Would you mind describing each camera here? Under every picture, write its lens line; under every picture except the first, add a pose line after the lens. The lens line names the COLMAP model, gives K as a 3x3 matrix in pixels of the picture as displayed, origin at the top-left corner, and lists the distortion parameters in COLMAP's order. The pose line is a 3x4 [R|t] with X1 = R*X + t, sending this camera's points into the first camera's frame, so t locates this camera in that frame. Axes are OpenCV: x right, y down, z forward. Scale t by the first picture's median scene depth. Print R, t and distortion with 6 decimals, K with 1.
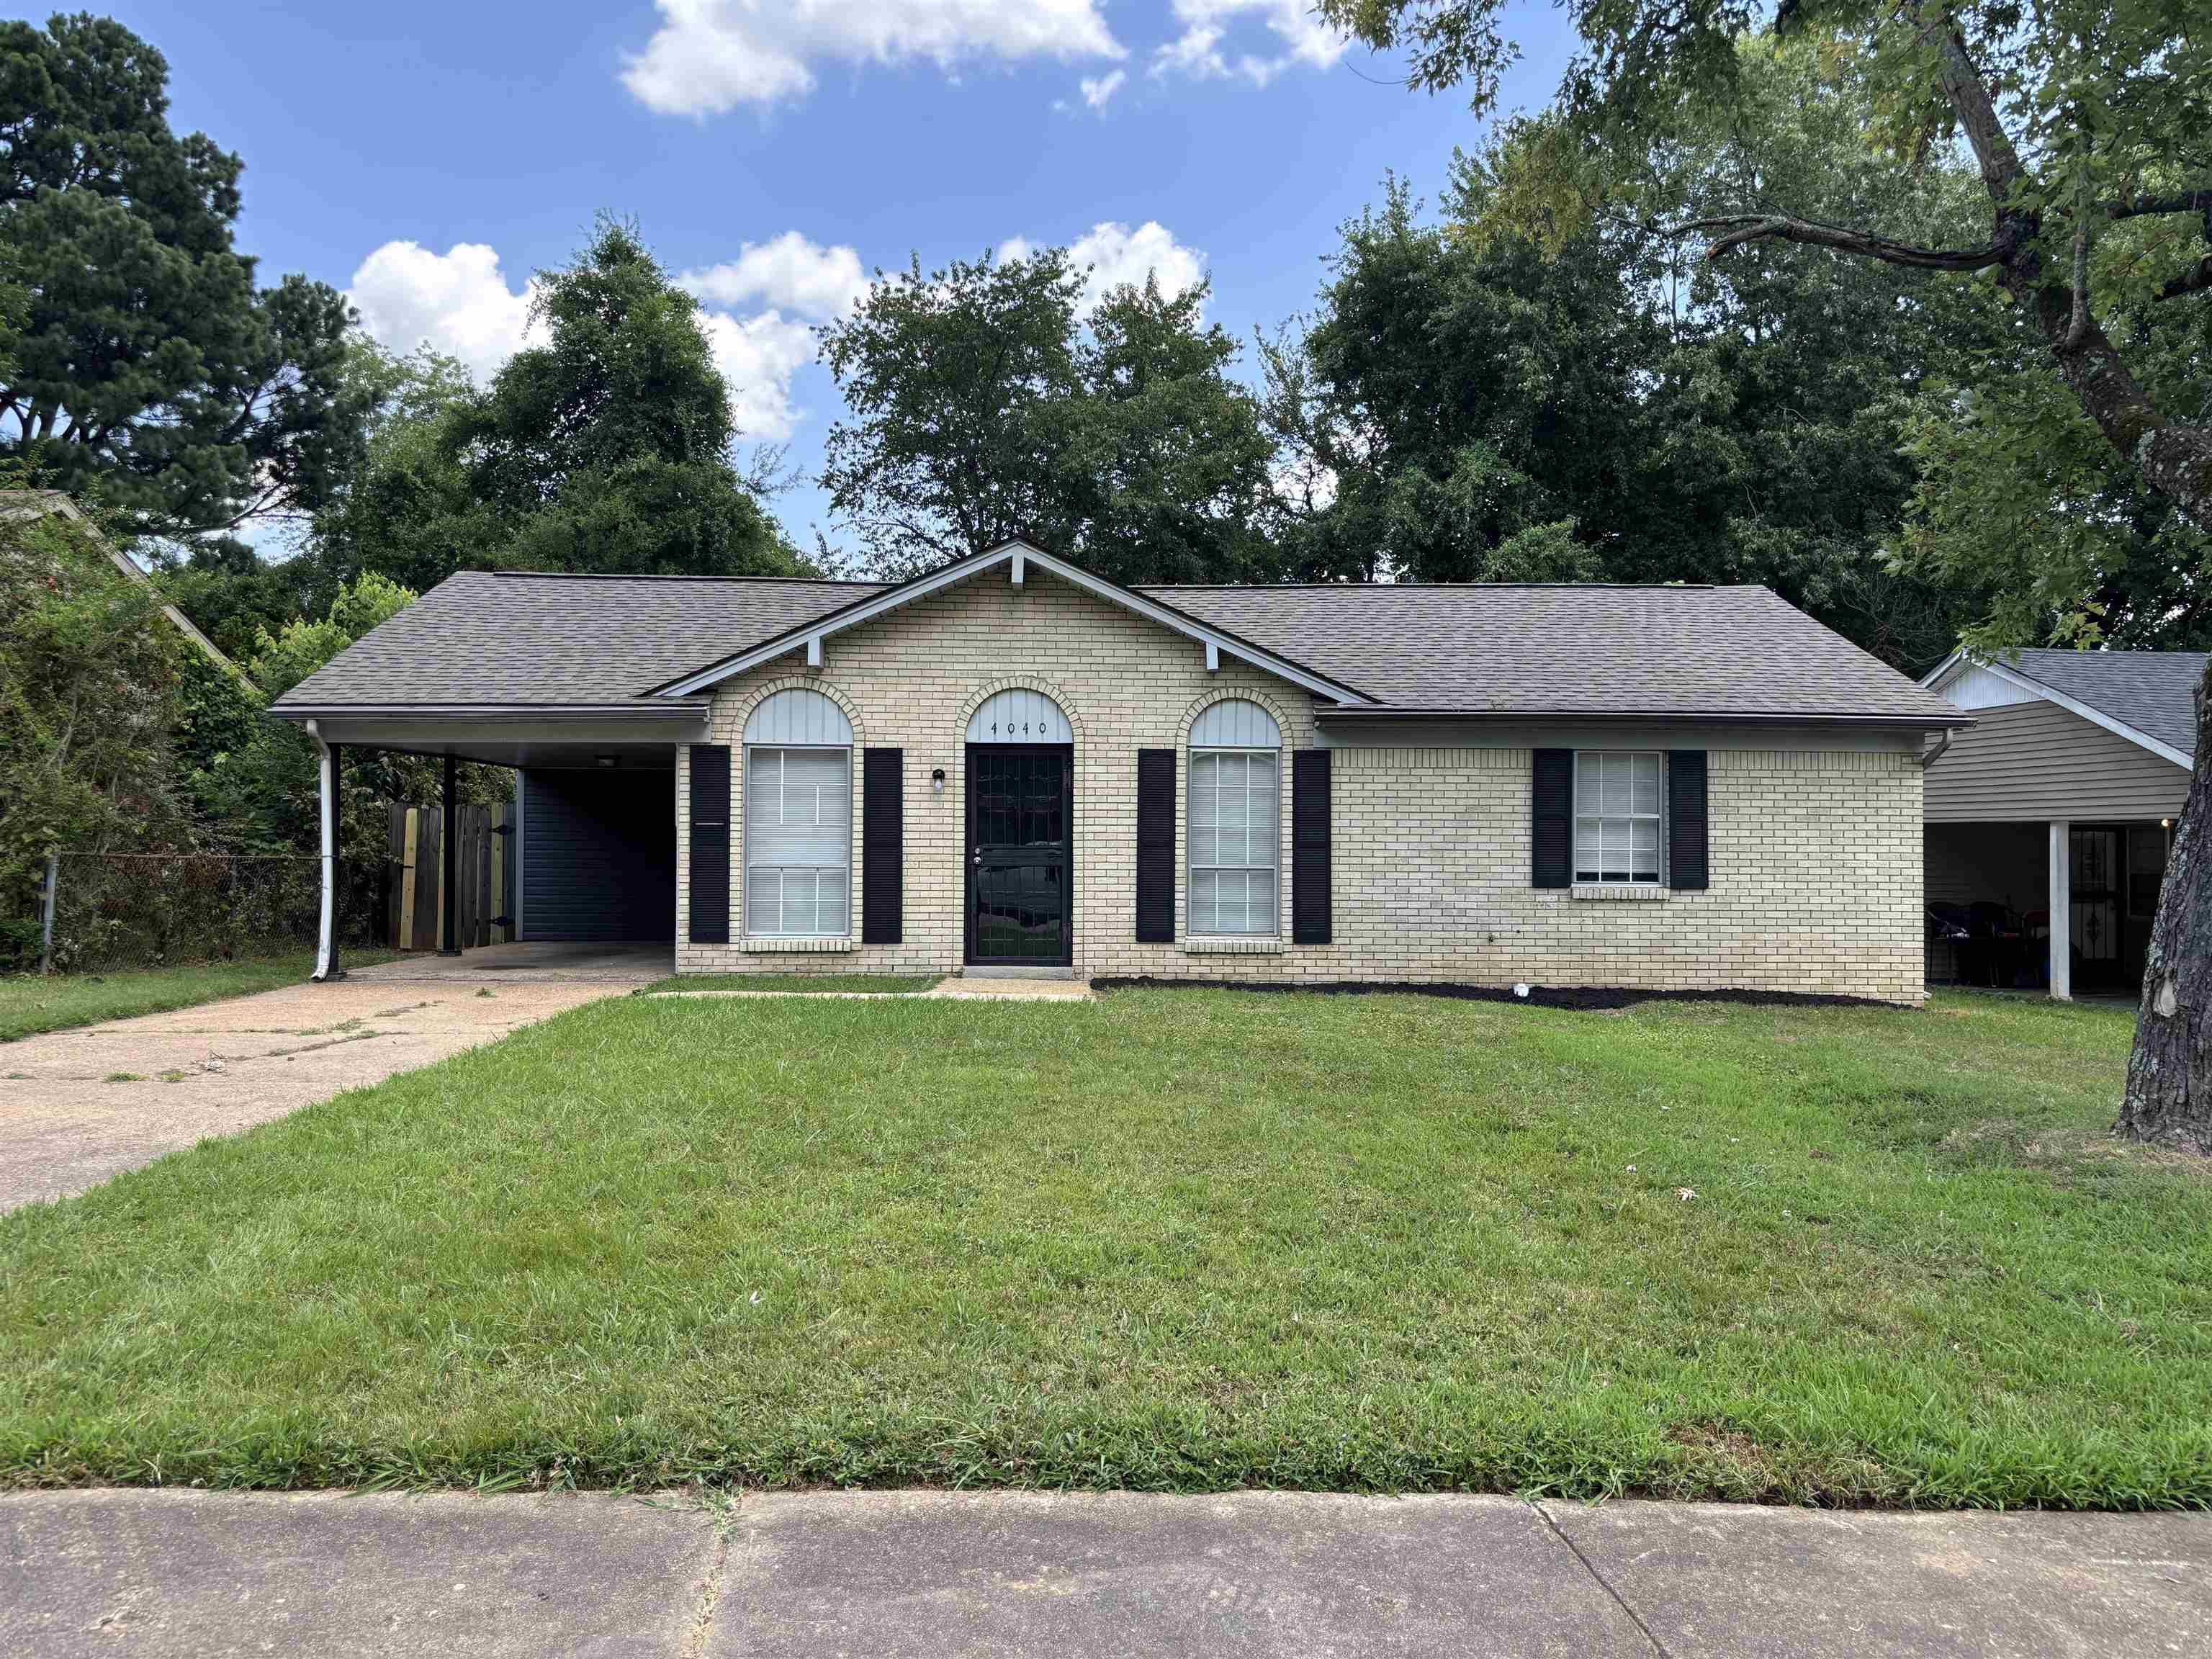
lens RADIAL K [[1664.8, 0, 1103.7], [0, 1664.8, 829.4], [0, 0, 1]] dist [0.026936, -0.002140]
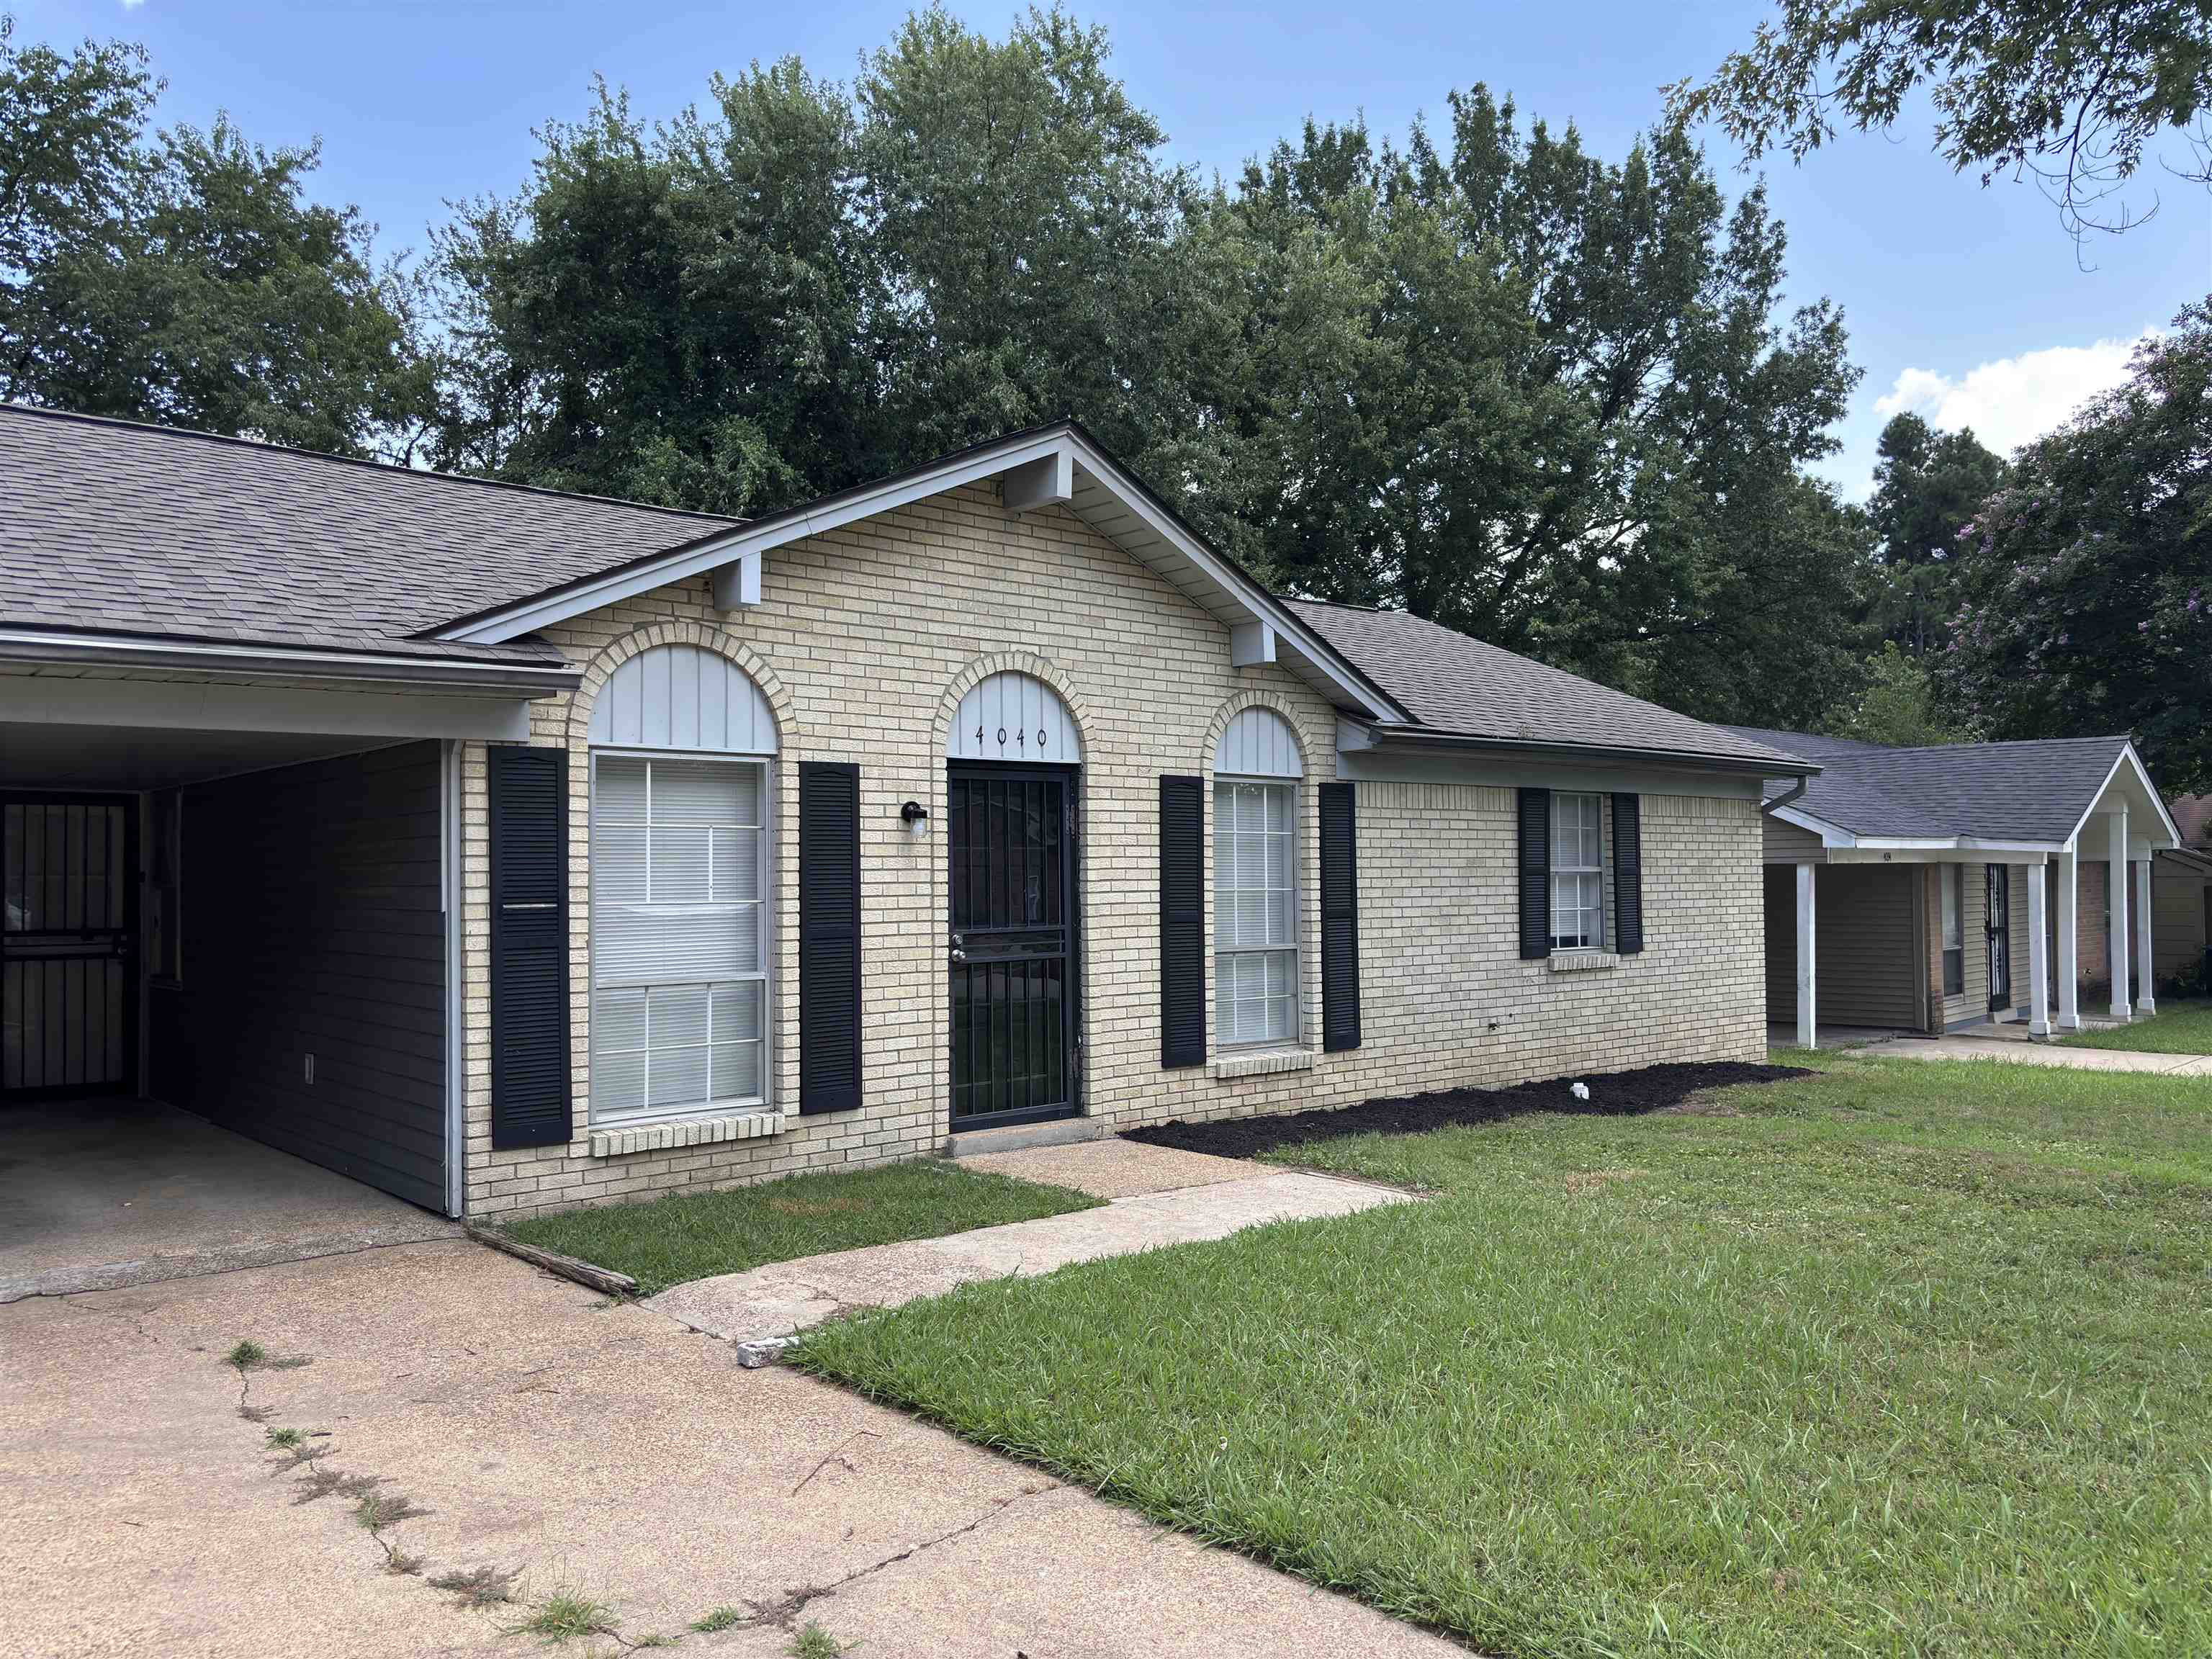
lens RADIAL K [[1664.8, 0, 1105.2], [0, 1664.8, 834.7], [0, 0, 1]] dist [0.026936, -0.002140]
pose [[0.782741, 0.002700, 0.622342, -0.407358], [0.001617, 0.999978, -0.006373, -0.020820], [-0.622346, 0.005995, 0.782719, 0.501391]]
